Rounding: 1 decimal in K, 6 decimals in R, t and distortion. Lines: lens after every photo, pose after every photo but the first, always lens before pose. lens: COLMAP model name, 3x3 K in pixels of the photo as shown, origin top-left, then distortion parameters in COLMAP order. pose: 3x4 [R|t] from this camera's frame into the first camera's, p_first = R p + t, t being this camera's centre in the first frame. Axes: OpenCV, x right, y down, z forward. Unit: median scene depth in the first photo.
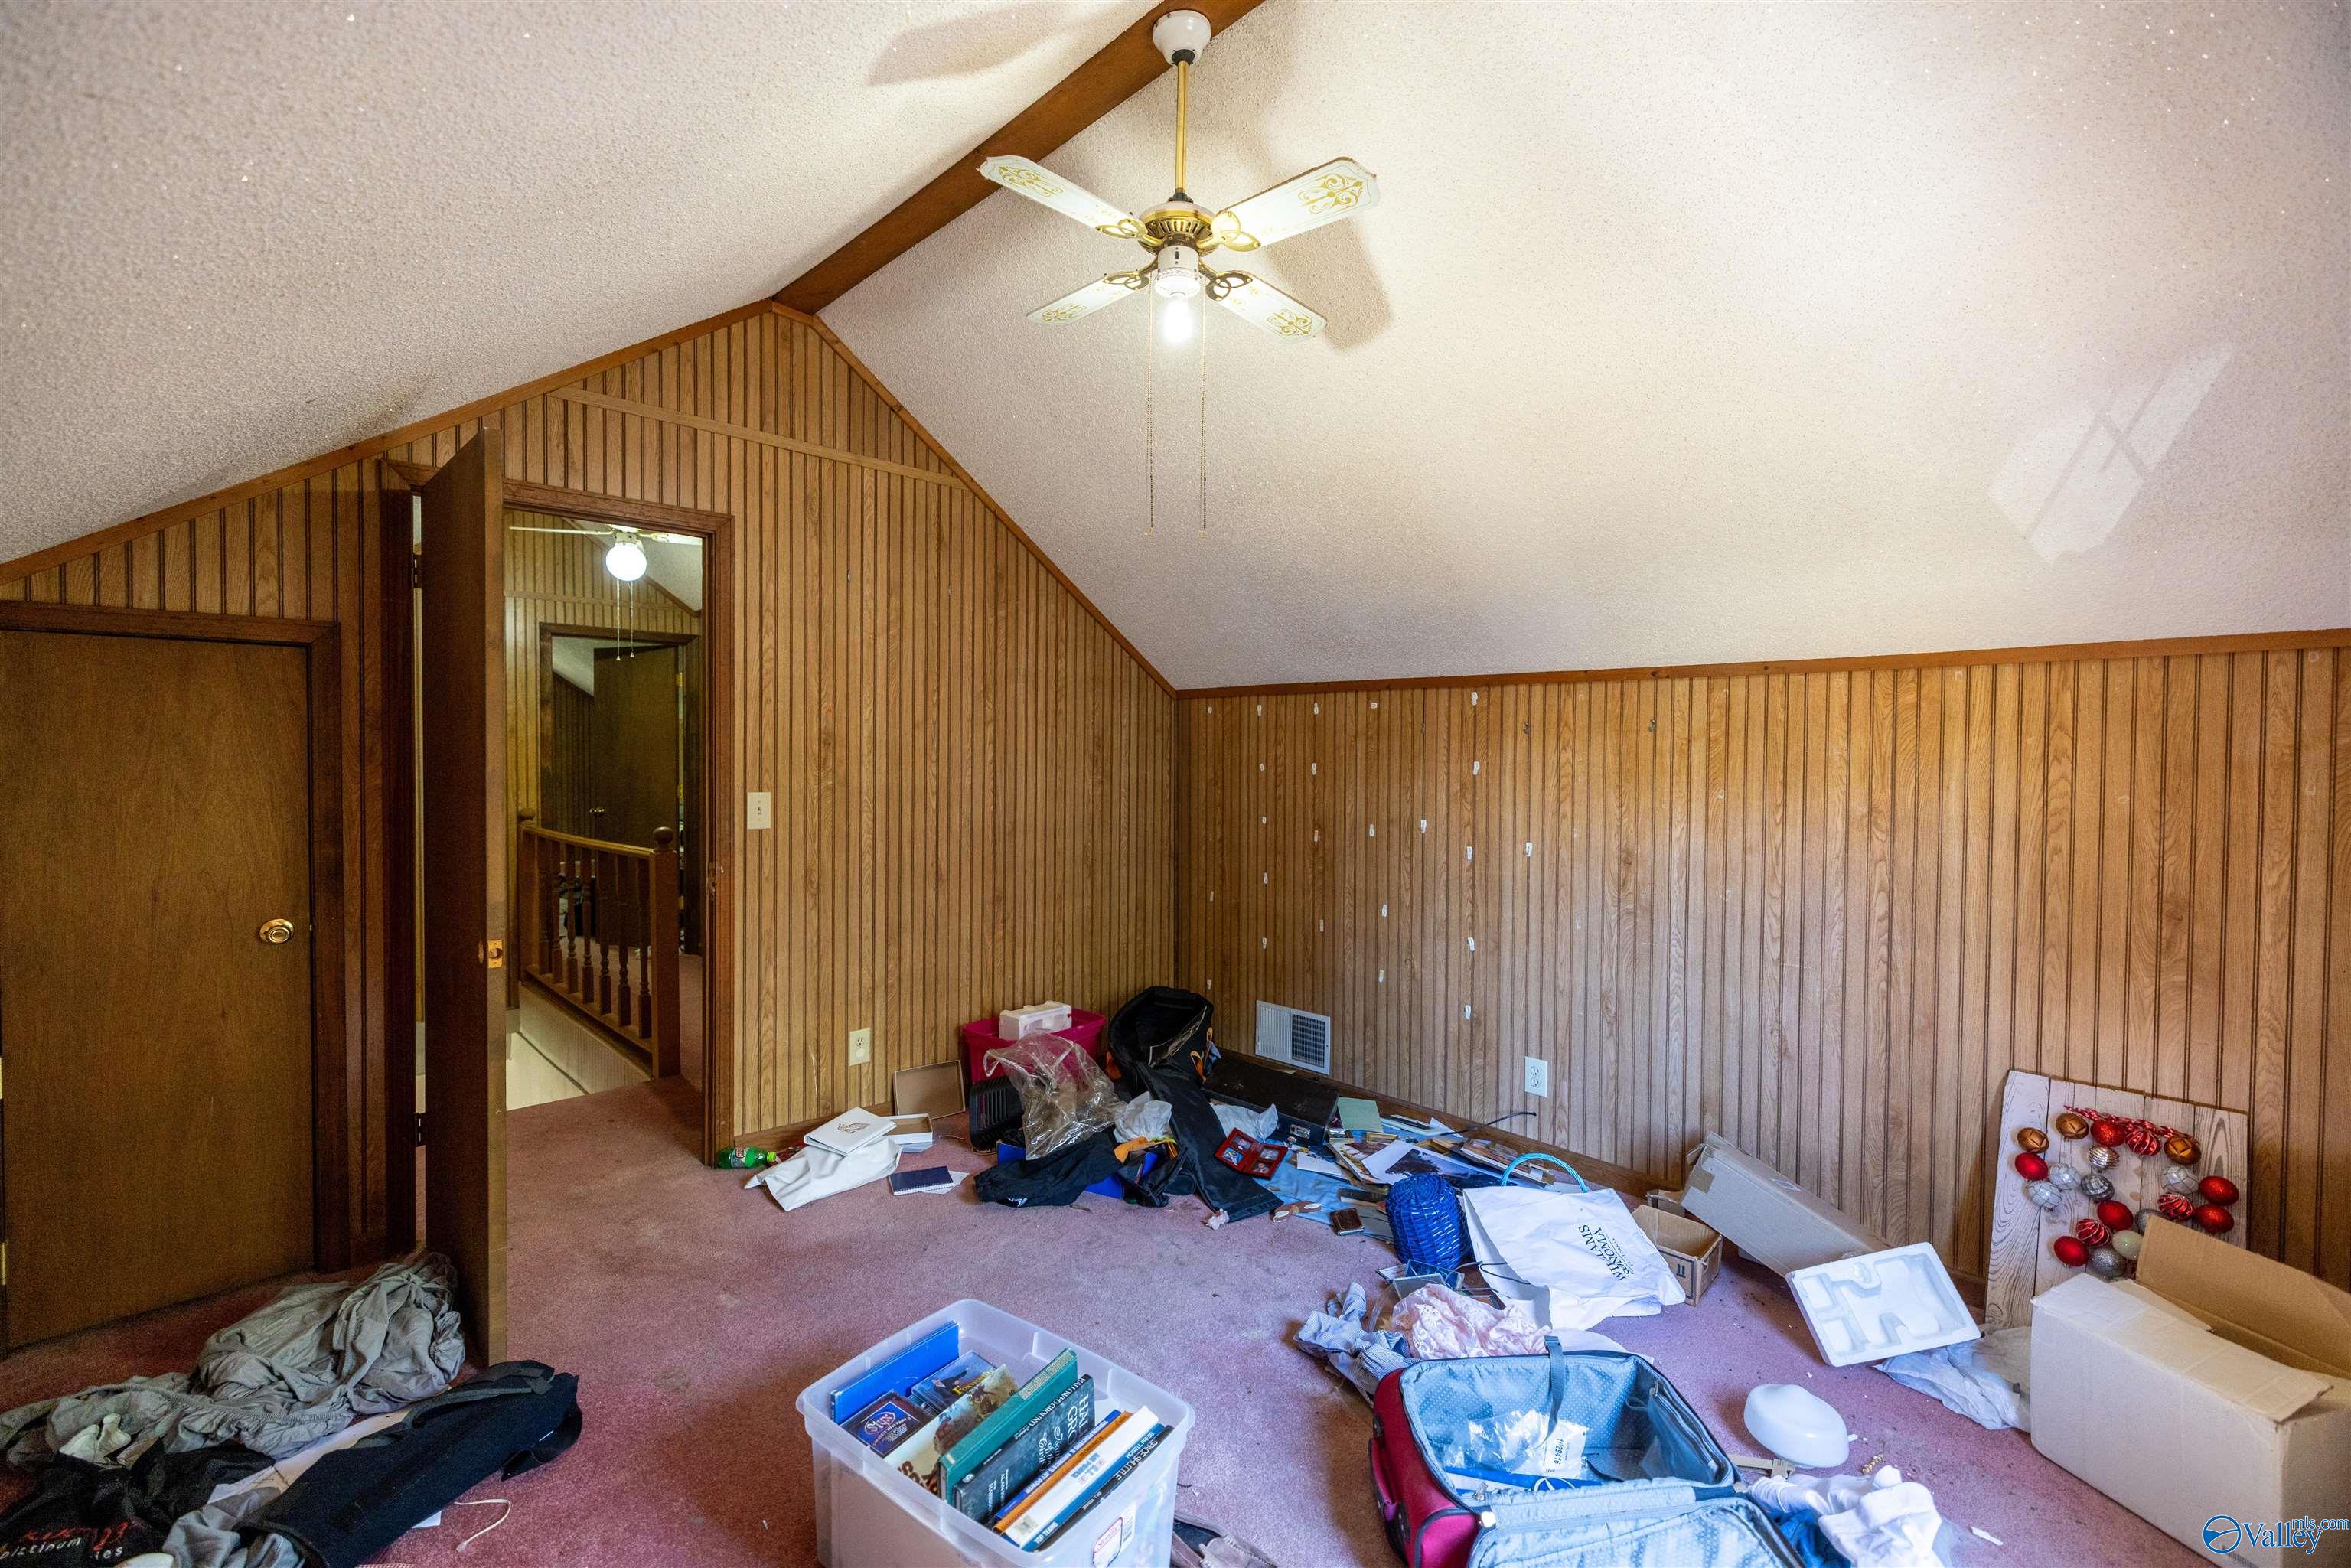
lens RADIAL K [[984.3, 0, 1169.8], [0, 984.3, 771.0], [0, 0, 1]] dist [-0.000076, 0.000777]
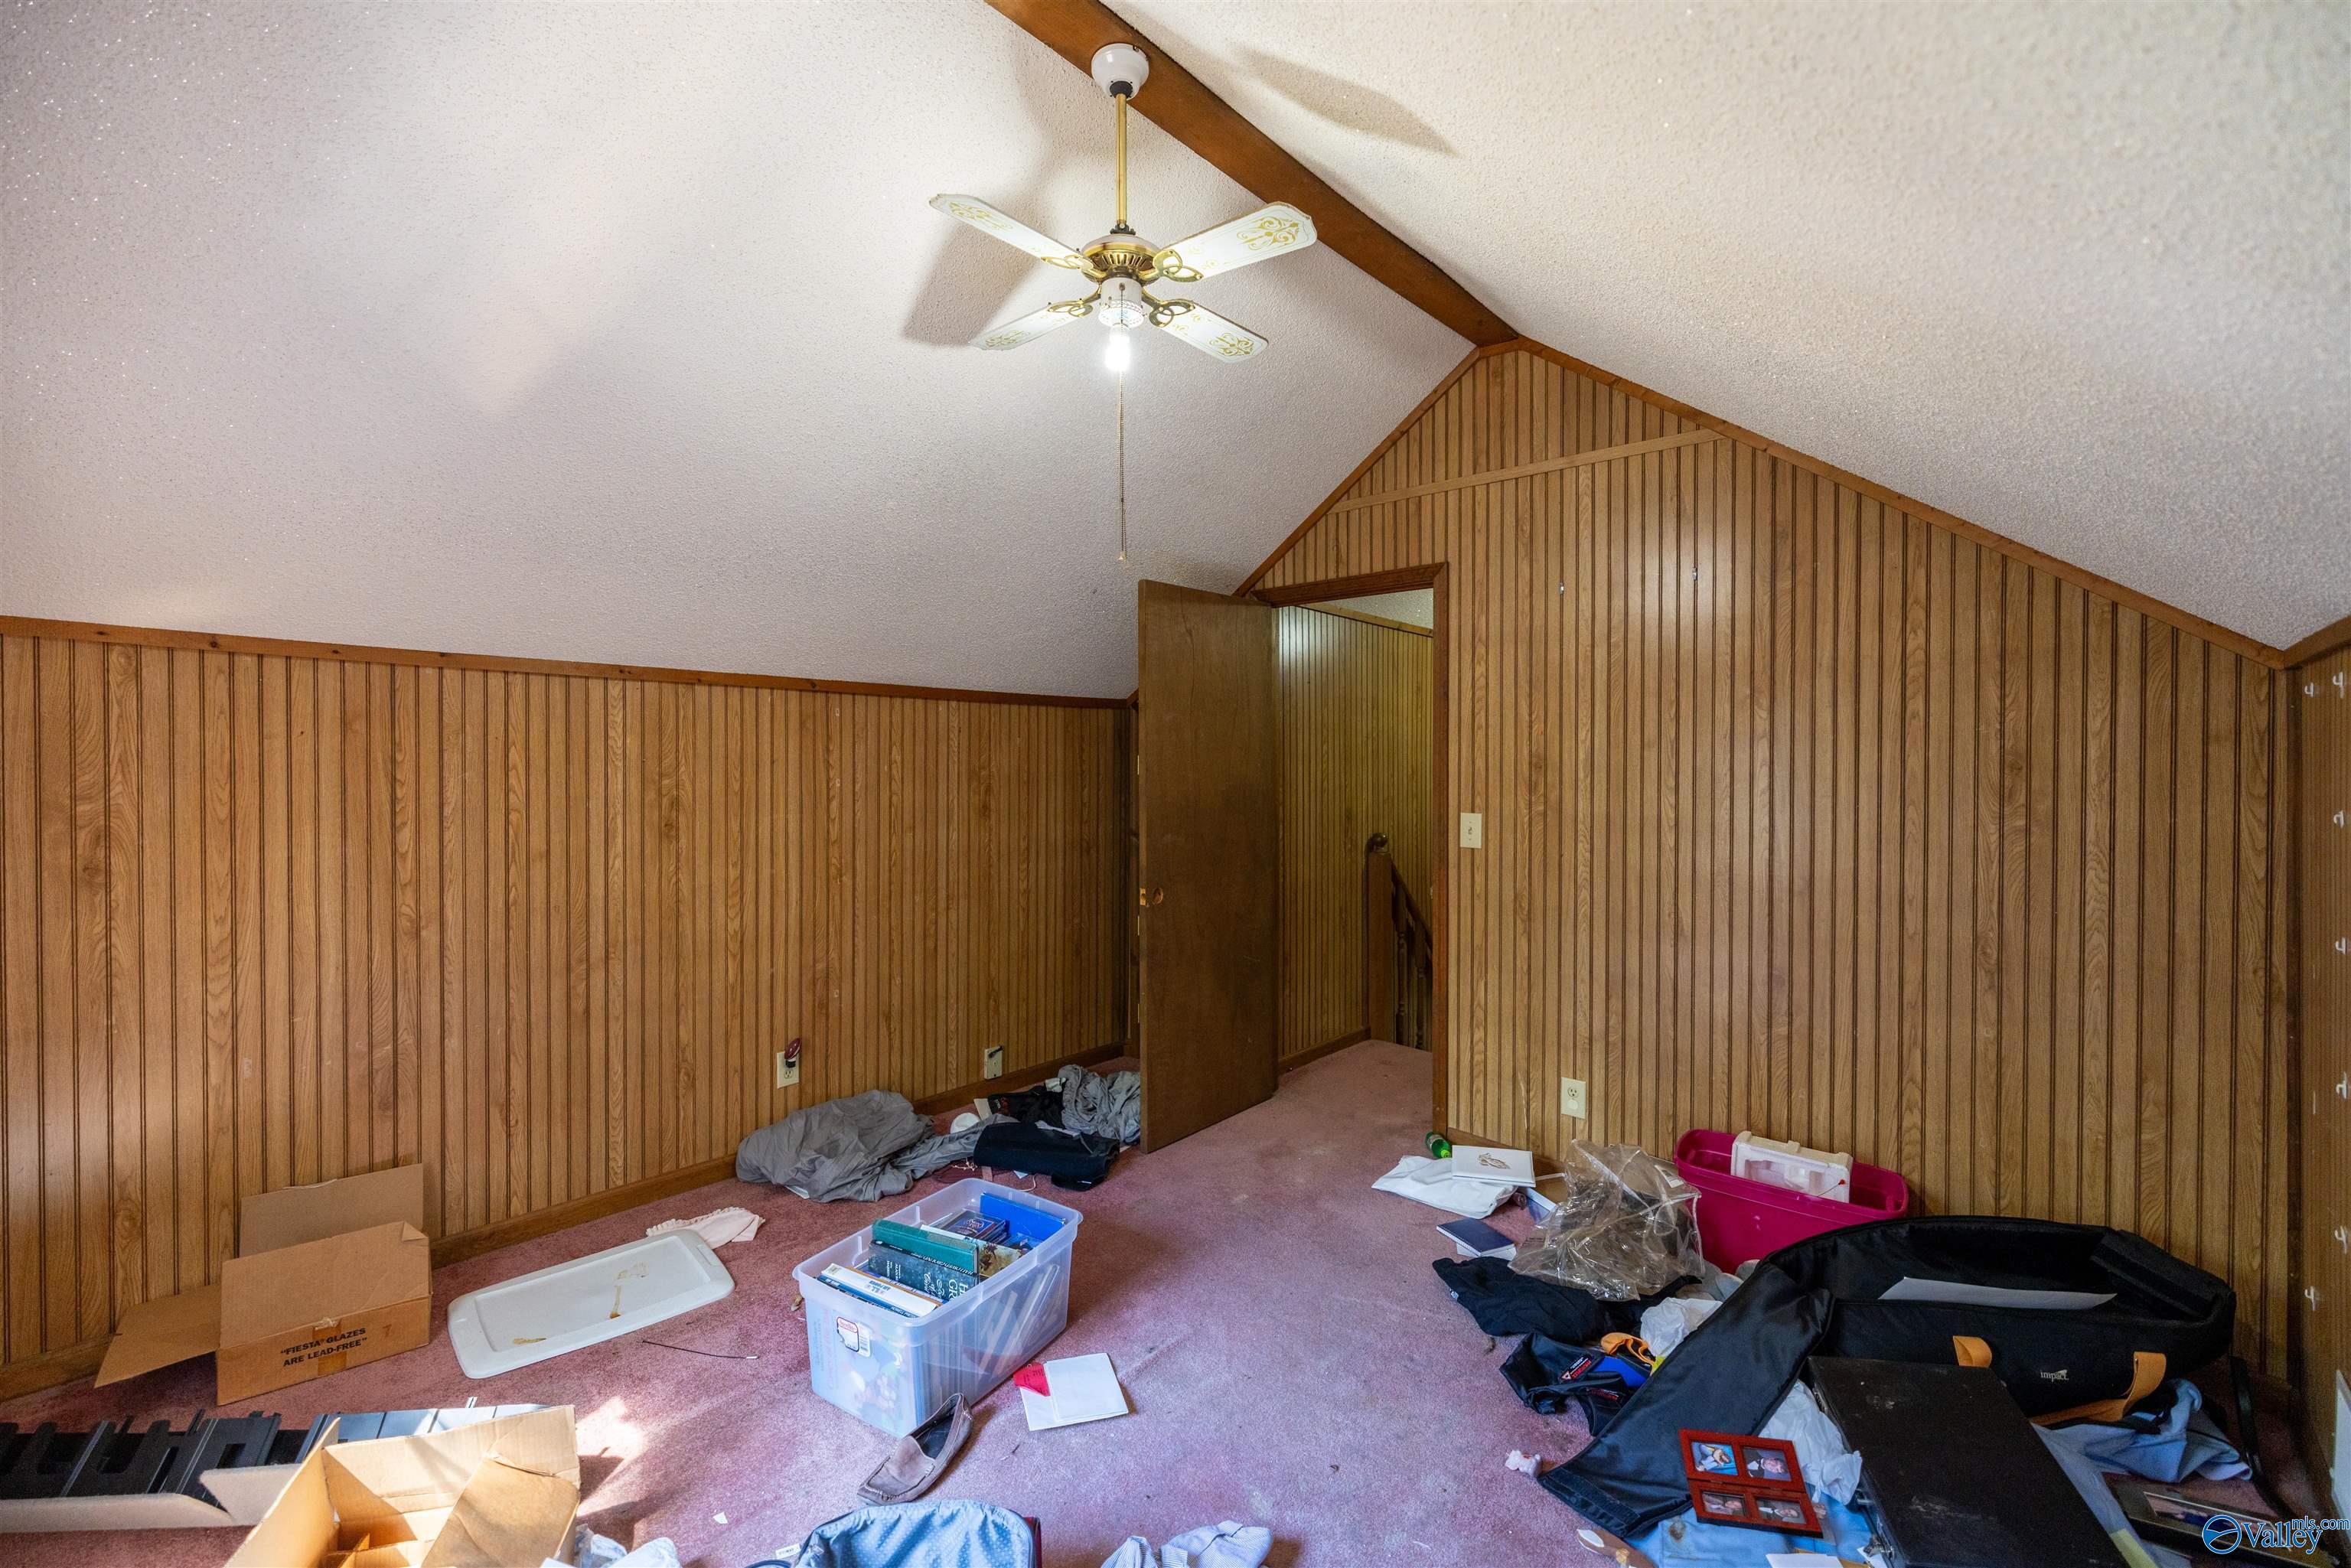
lens RADIAL K [[984.3, 0, 1169.8], [0, 984.3, 771.0], [0, 0, 1]] dist [-0.000076, 0.000777]
pose [[0.059371, 0.000783, -0.998236, 0.593291], [-0.024408, 0.999702, -0.000667, -0.014555], [0.997938, 0.024404, 0.059372, 0.579991]]
